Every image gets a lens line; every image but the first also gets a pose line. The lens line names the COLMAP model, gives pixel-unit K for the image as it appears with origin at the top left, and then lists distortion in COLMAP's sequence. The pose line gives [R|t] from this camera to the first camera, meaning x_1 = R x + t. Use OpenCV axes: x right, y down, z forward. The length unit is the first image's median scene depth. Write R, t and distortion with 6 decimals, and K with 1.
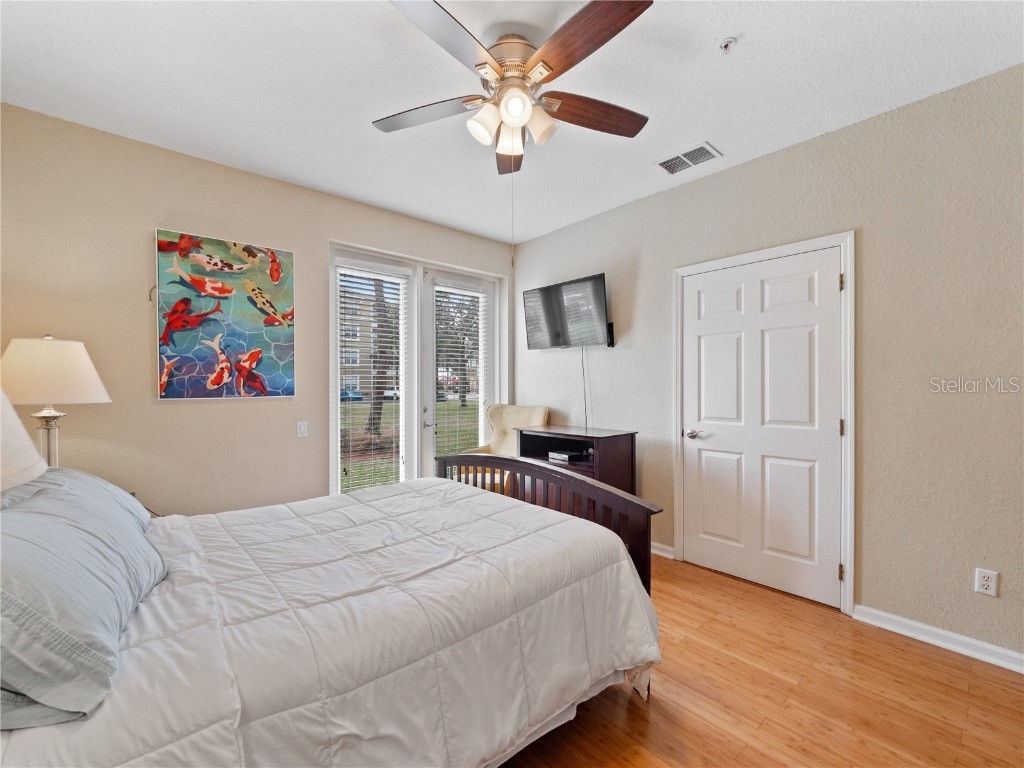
lens RADIAL K [[435.4, 0, 504.5], [0, 435.4, 382.0], [0, 0, 1]] dist [-0.000543, -0.005056]
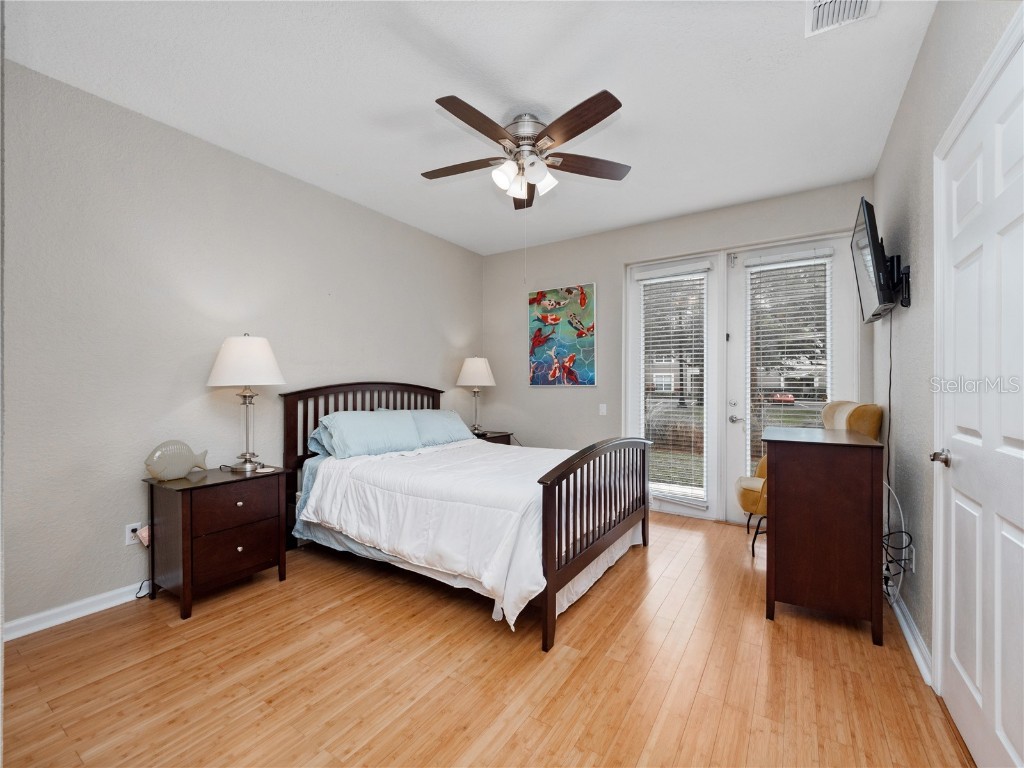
lens RADIAL K [[435.4, 0, 504.5], [0, 435.4, 382.0], [0, 0, 1]] dist [-0.000543, -0.005056]
pose [[0.250444, -0.010152, -0.968078, 0.880050], [-0.001589, 0.999939, -0.010897, 0.041171], [0.968130, 0.004268, 0.250413, 0.406313]]
